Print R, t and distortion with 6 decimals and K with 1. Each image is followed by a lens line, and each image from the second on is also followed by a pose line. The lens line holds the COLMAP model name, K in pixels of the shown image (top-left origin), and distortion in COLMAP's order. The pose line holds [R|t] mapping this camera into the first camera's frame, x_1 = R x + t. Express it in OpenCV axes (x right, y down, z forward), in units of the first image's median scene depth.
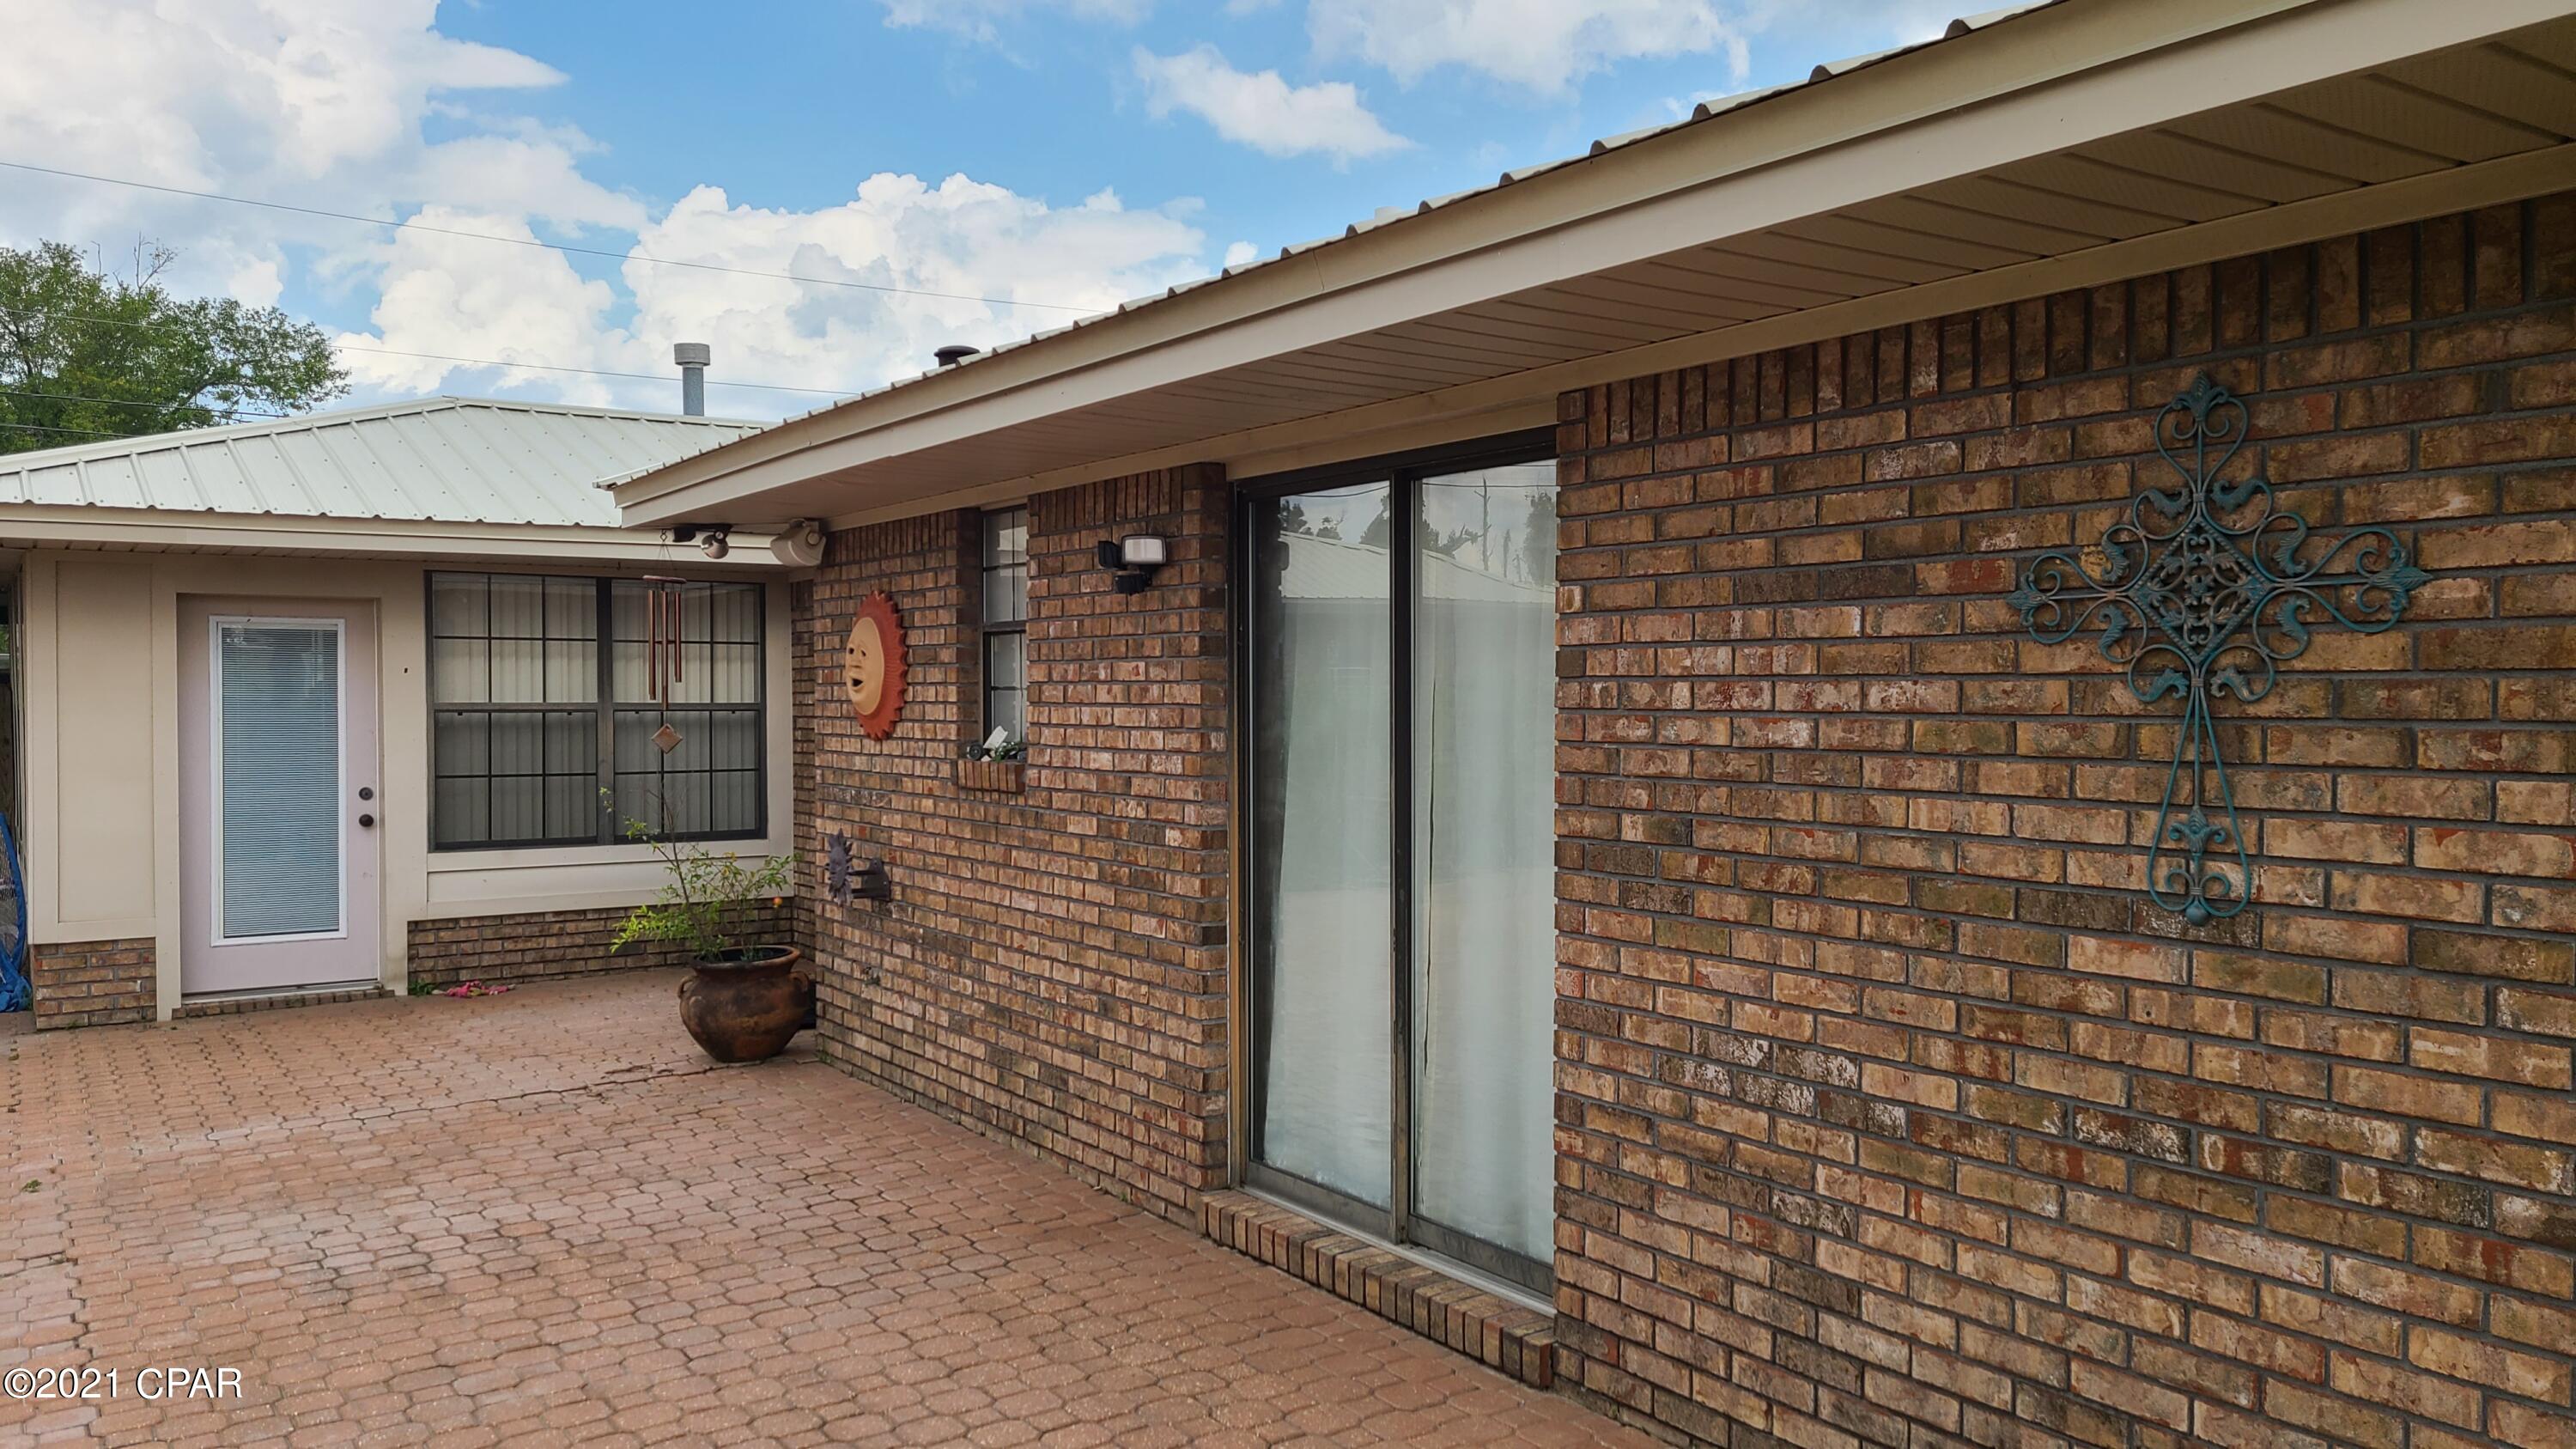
lens RADIAL K [[1901.8, 0, 1291.5], [0, 1901.8, 715.6], [0, 0, 1]] dist [0.037722, -0.009666]
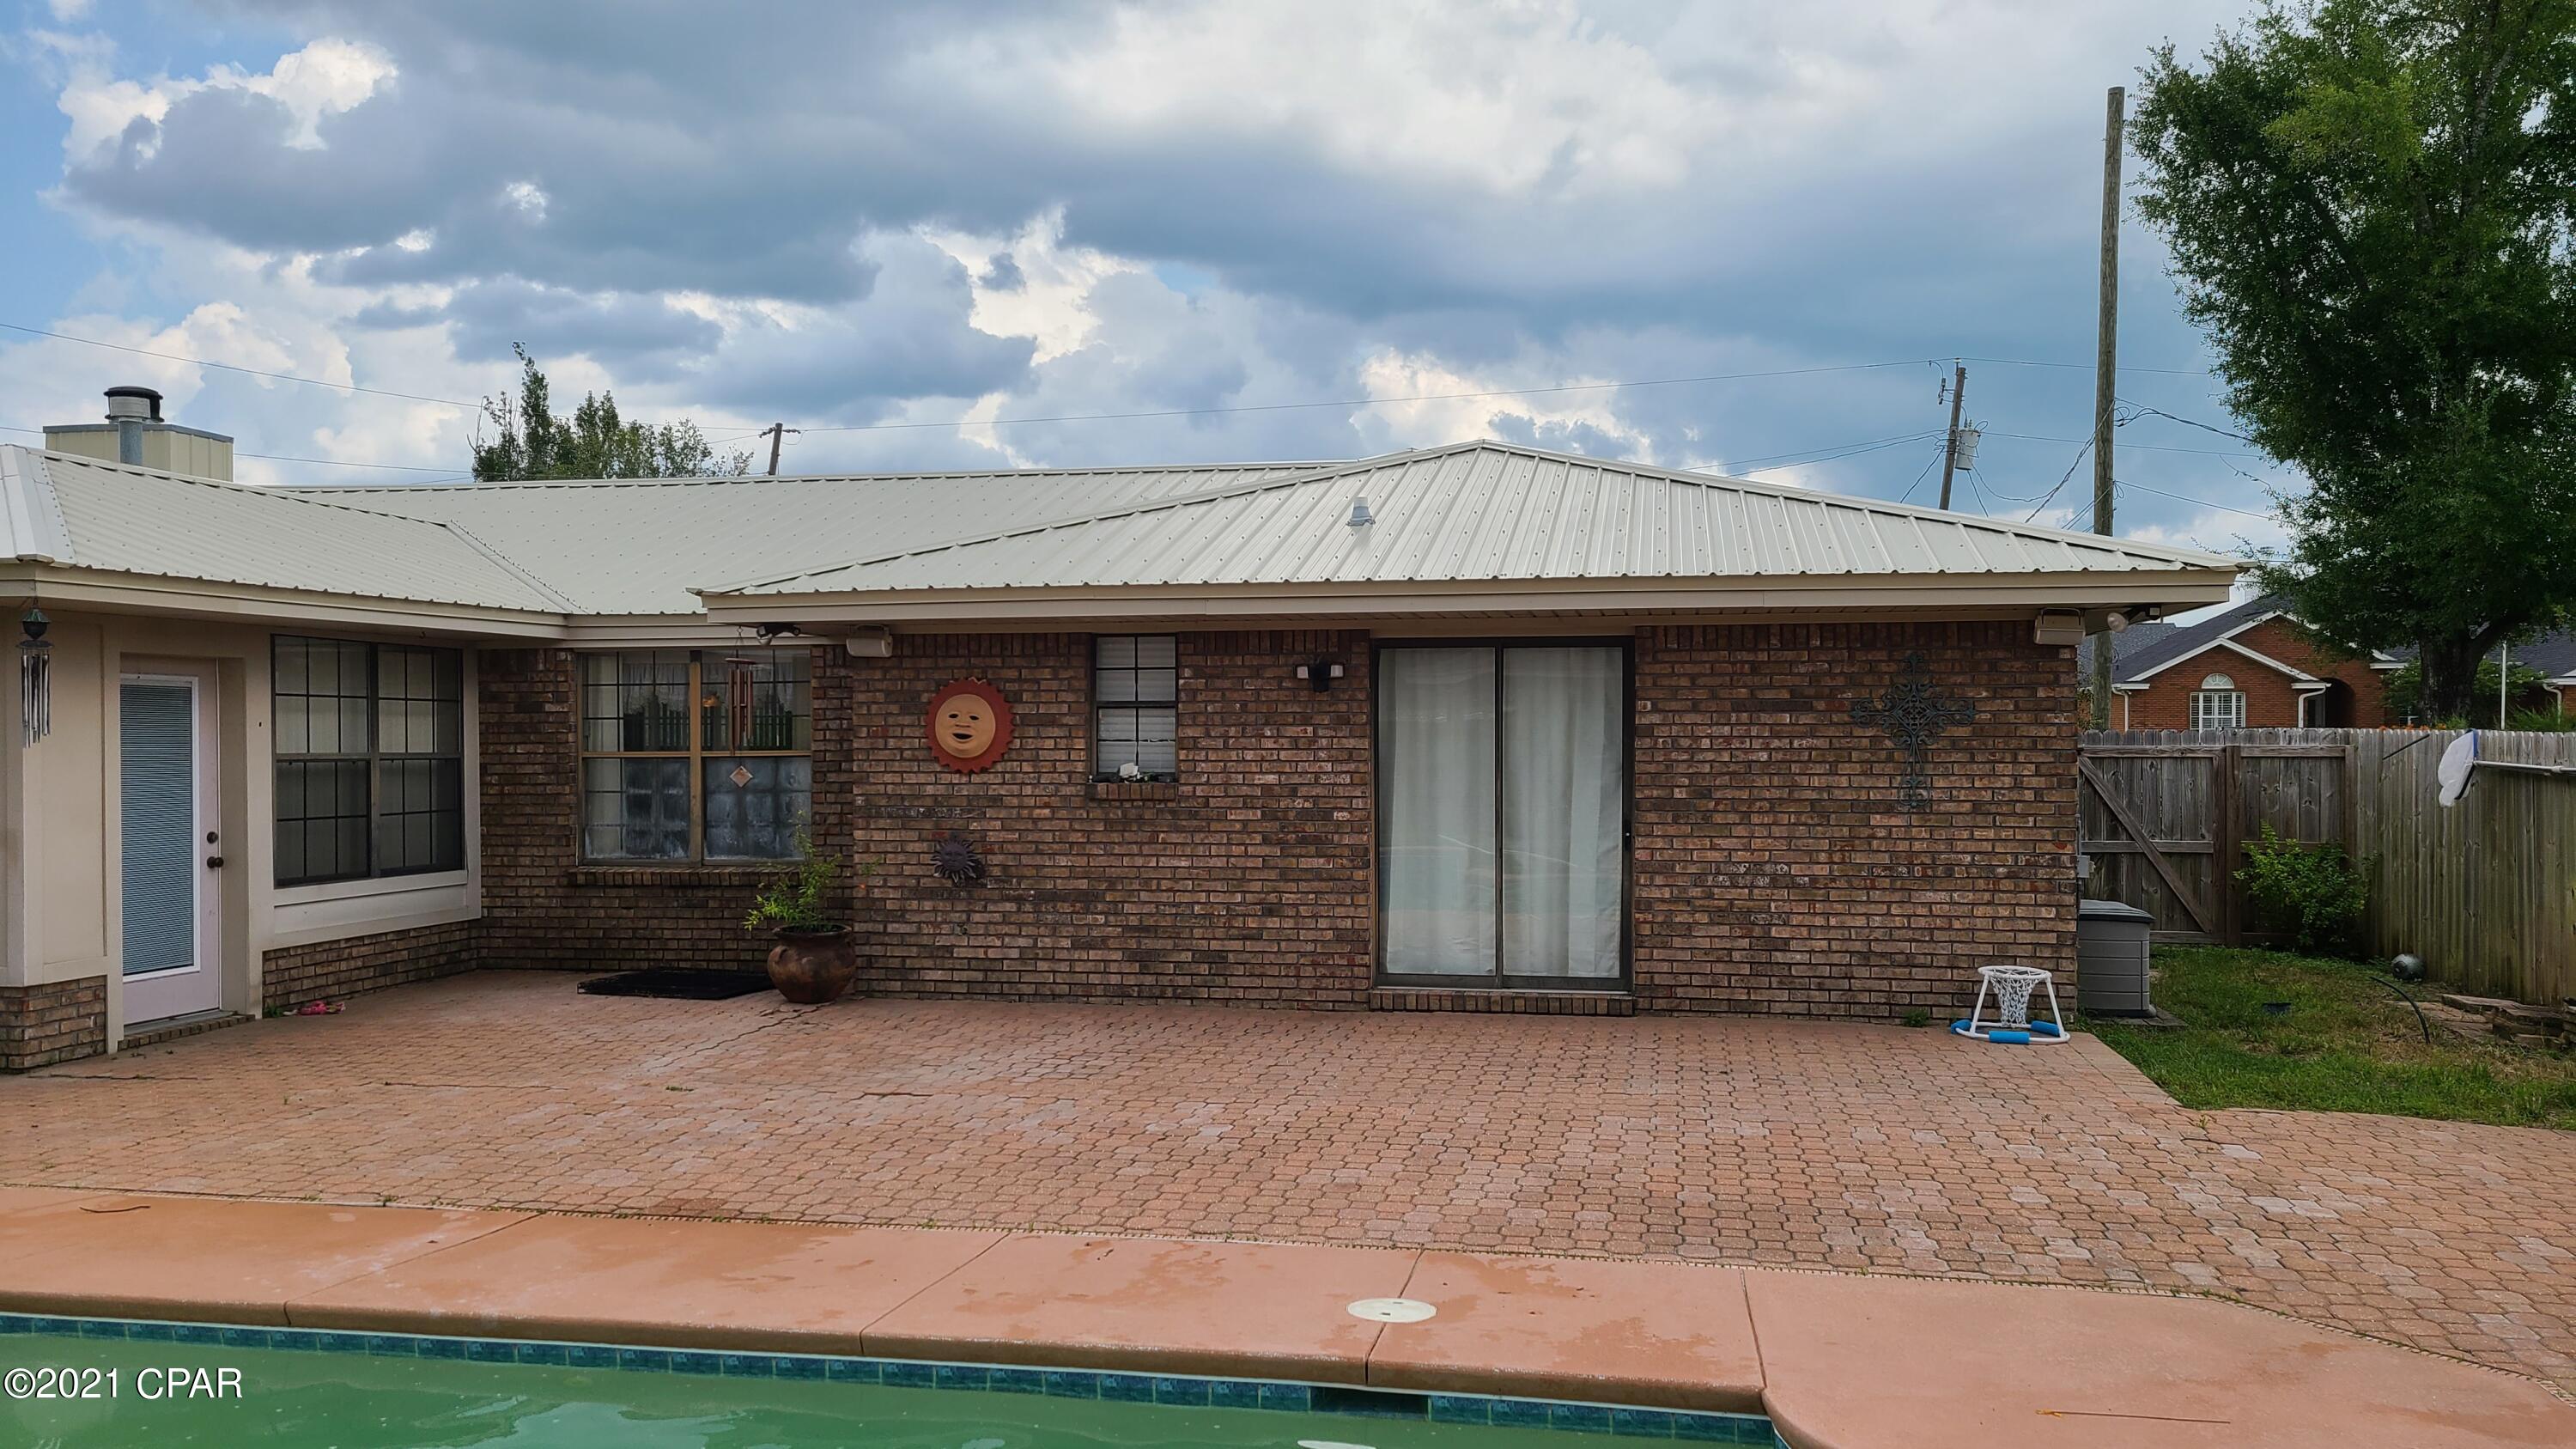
lens RADIAL K [[1901.8, 0, 1289.0], [0, 1901.8, 734.5], [0, 0, 1]] dist [0.037722, -0.009666]
pose [[0.715204, 0.001201, 0.698914, -2.174436], [0.009693, 0.999885, -0.011638, 0.002718], [-0.698848, 0.015098, 0.715111, -0.553306]]
